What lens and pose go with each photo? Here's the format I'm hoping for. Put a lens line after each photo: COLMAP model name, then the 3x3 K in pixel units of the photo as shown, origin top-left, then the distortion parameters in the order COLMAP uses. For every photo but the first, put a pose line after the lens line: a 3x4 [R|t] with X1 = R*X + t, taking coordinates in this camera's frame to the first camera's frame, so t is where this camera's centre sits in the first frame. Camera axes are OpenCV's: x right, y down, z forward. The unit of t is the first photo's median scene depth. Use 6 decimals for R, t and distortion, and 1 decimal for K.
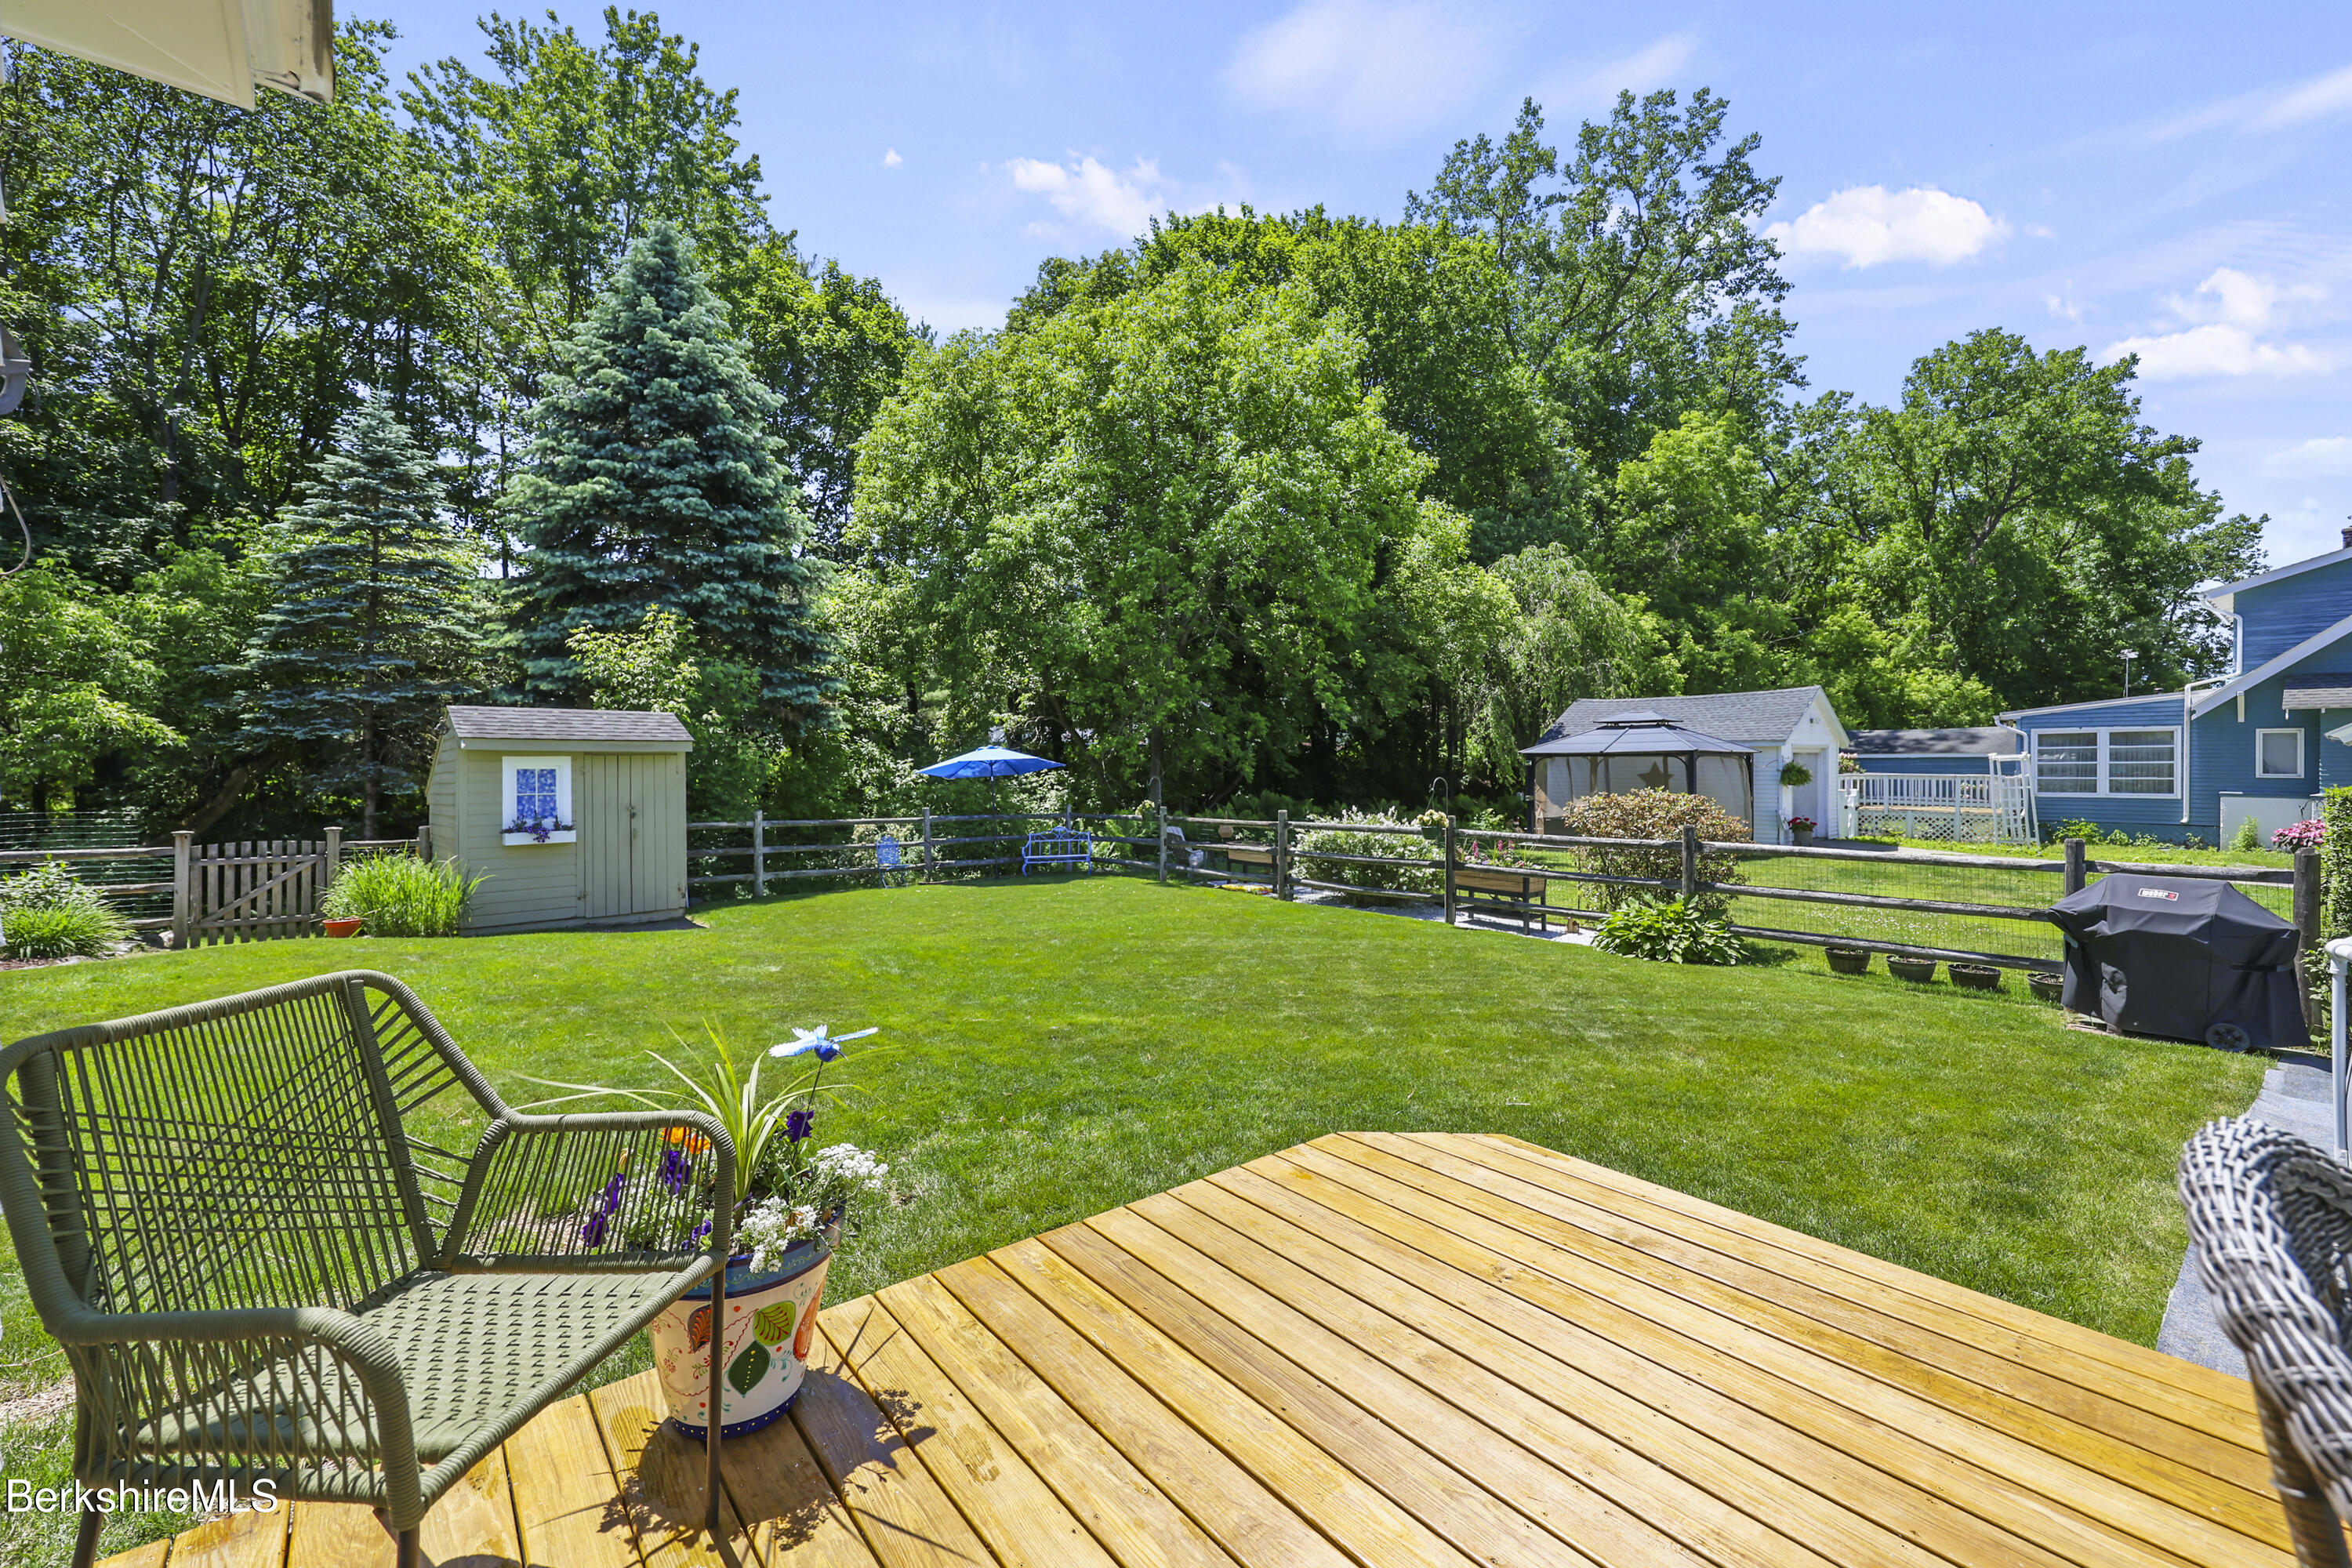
lens RADIAL K [[955.1, 0, 1173.6], [0, 955.1, 770.2], [0, 0, 1]] dist [0.003435, -0.001663]
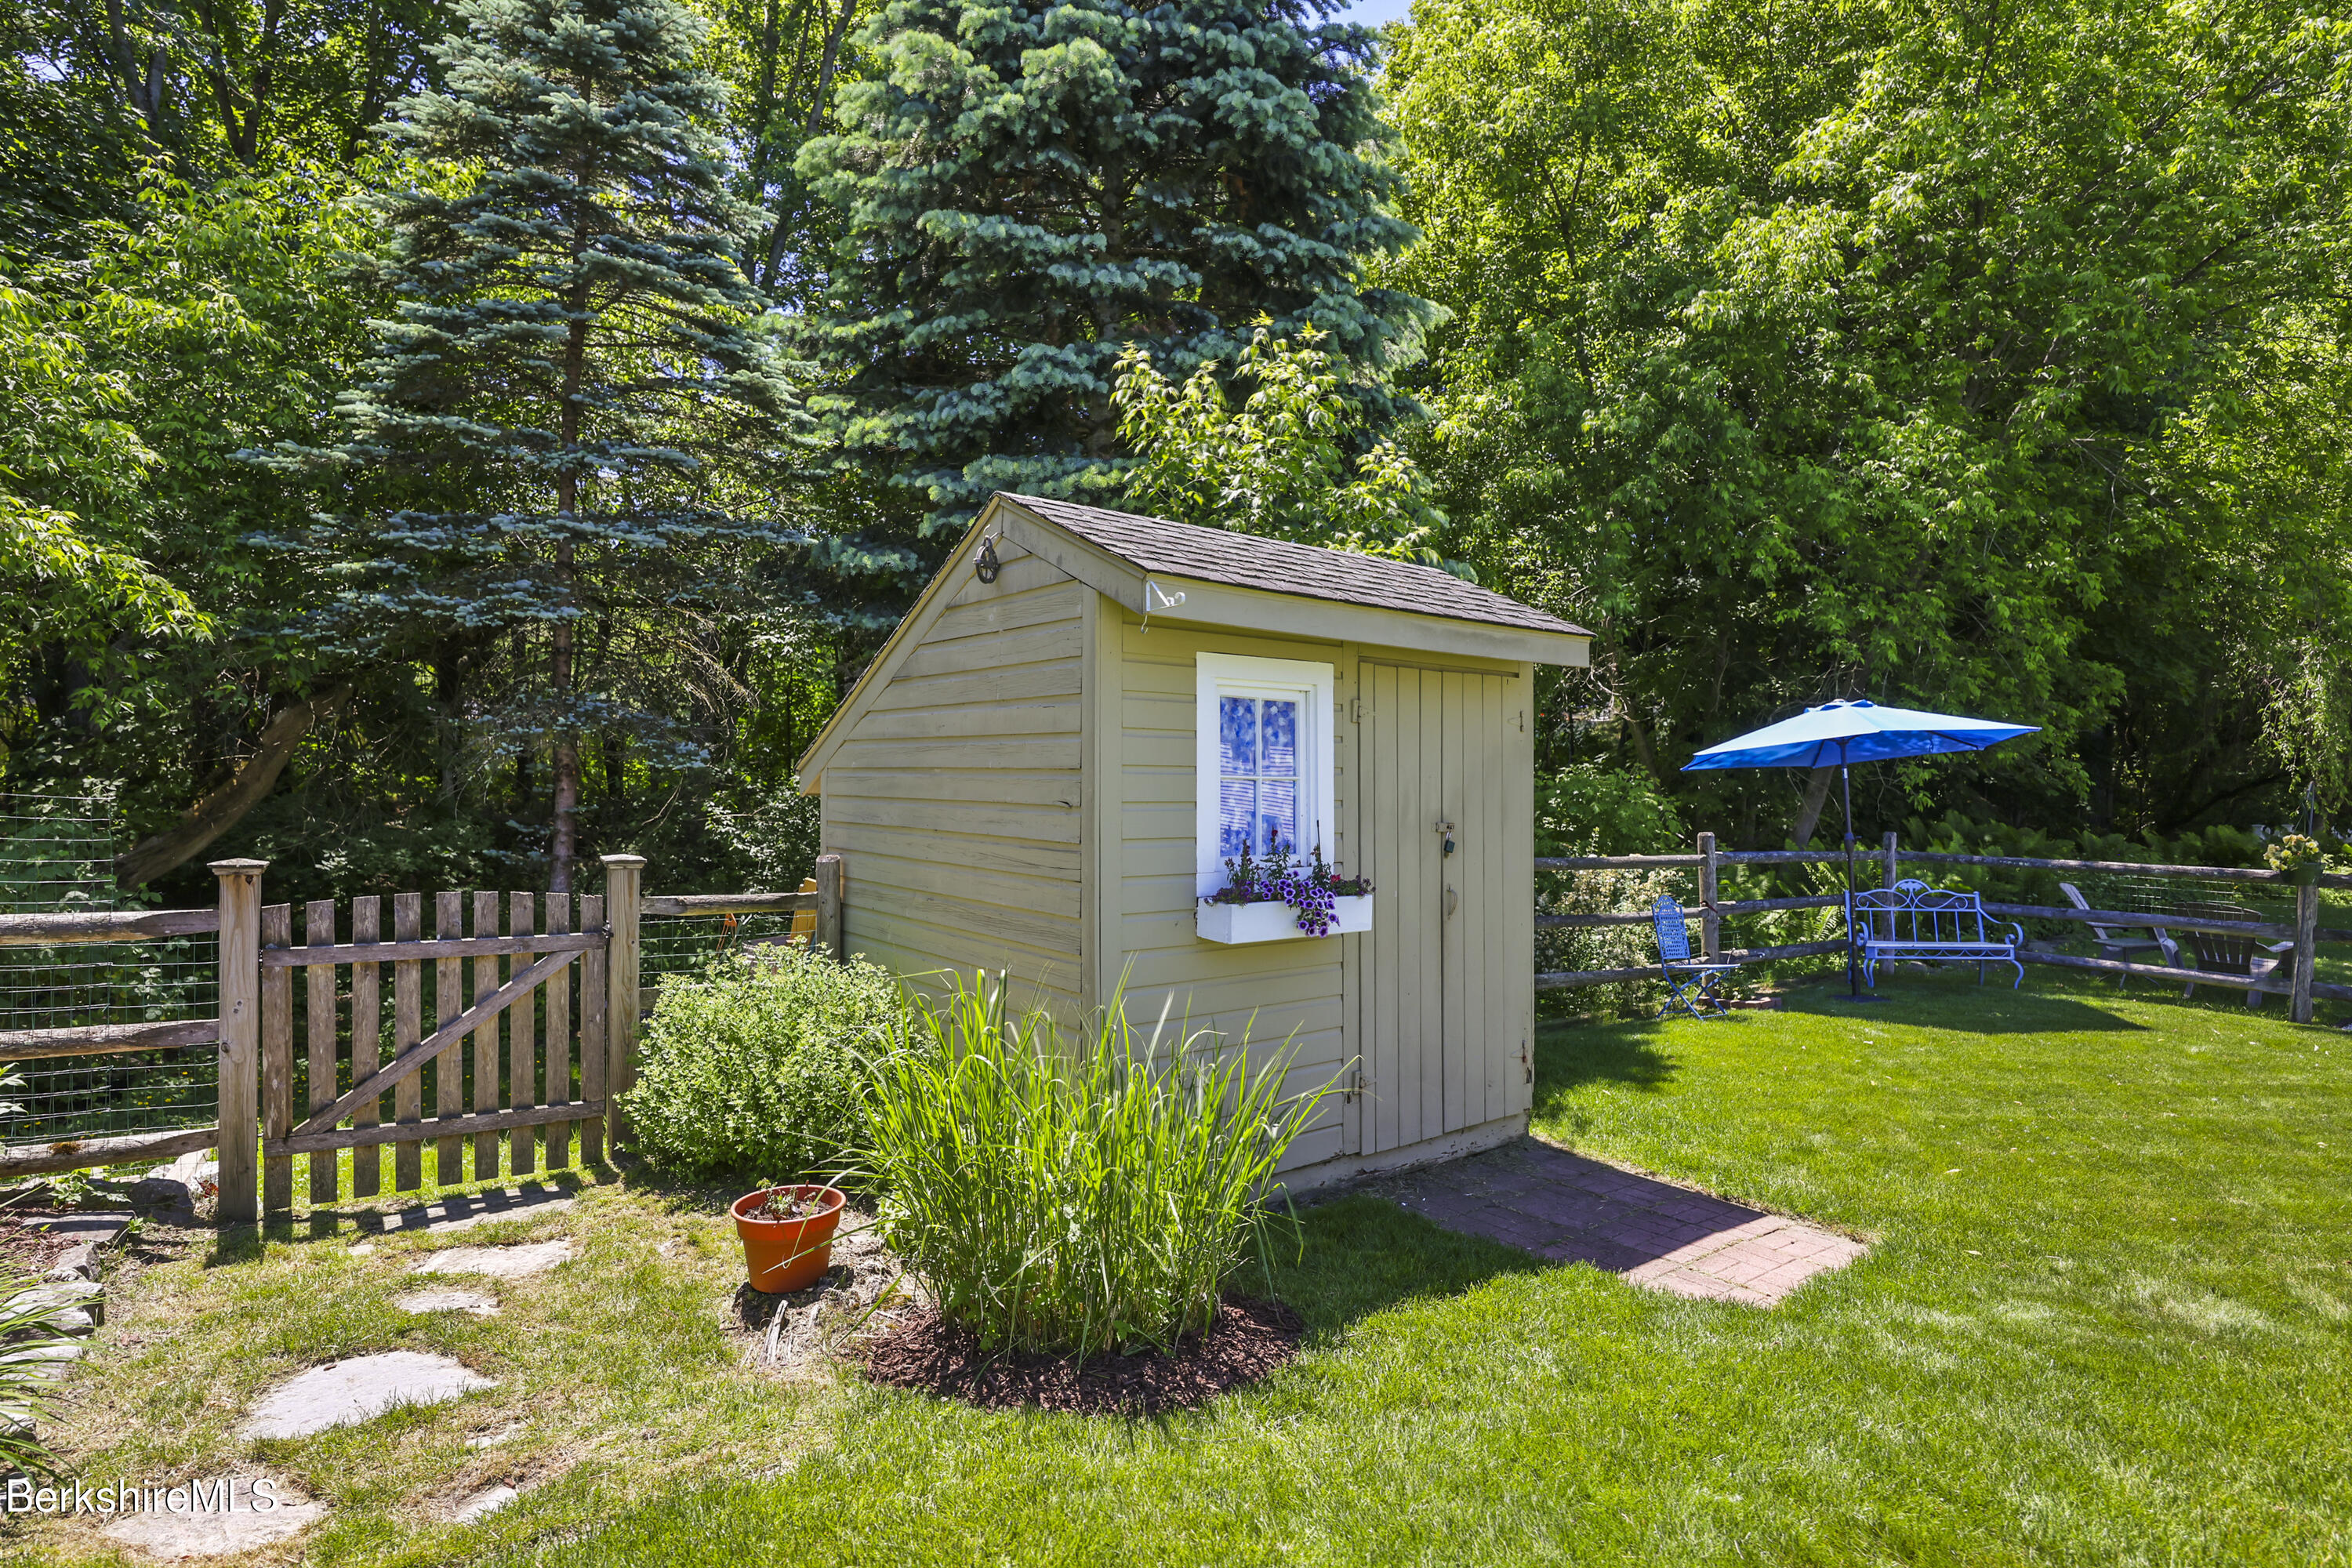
lens RADIAL K [[1197.1, 0, 1191.3], [0, 1197.1, 830.0], [0, 0, 1]] dist [-0.000137, 0.001329]
pose [[0.995938, 0.031338, -0.084415, -0.645456], [-0.027233, 0.998411, 0.049343, 0.023320], [0.085827, -0.046843, 0.995208, 0.592166]]
